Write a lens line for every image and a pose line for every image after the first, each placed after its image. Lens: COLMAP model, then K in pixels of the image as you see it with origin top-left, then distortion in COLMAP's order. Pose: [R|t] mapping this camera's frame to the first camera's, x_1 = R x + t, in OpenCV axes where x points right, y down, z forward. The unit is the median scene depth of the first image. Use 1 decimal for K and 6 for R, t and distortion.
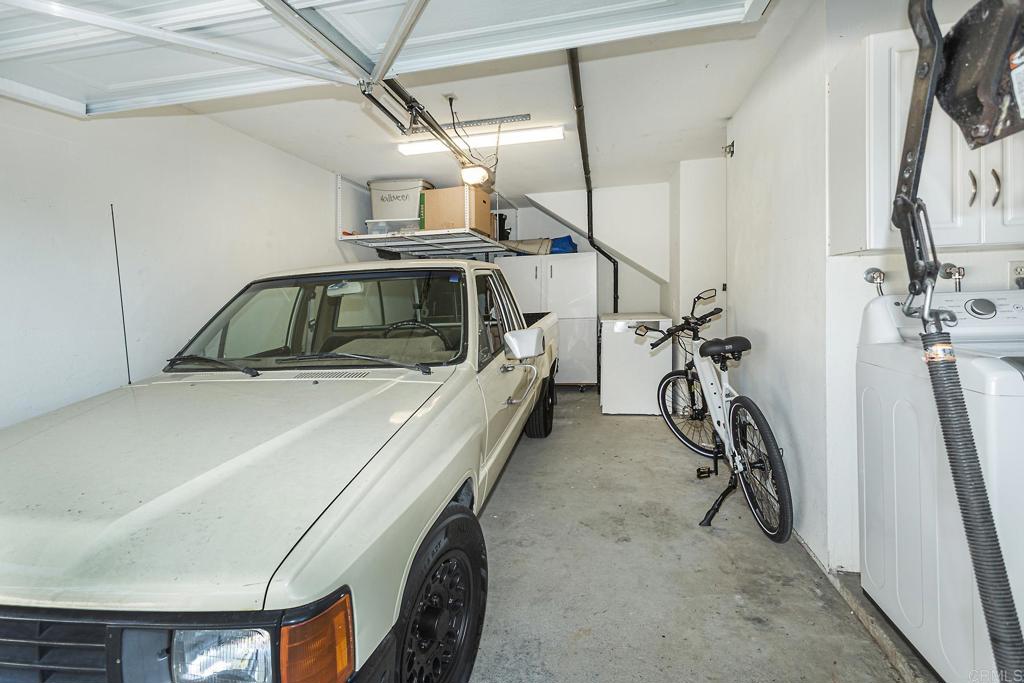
lens RADIAL K [[494.8, 0, 462.6], [0, 494.8, 289.2], [0, 0, 1]] dist [0.000823, 0.000383]
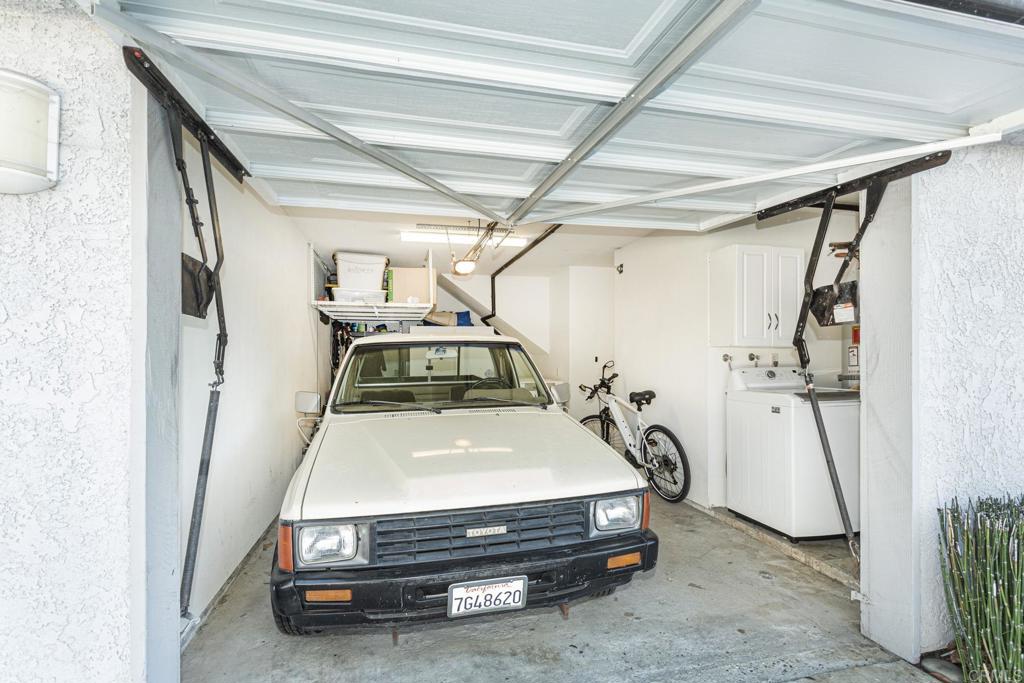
lens RADIAL K [[498.3, 0, 507.5], [0, 498.3, 349.3], [0, 0, 1]] dist [0.005642, 0.001710]
pose [[0.890247, 0.040943, 0.453635, -0.890823], [-0.036772, 0.999161, -0.018015, 0.006412], [-0.453992, -0.000643, 0.891006, -0.397397]]
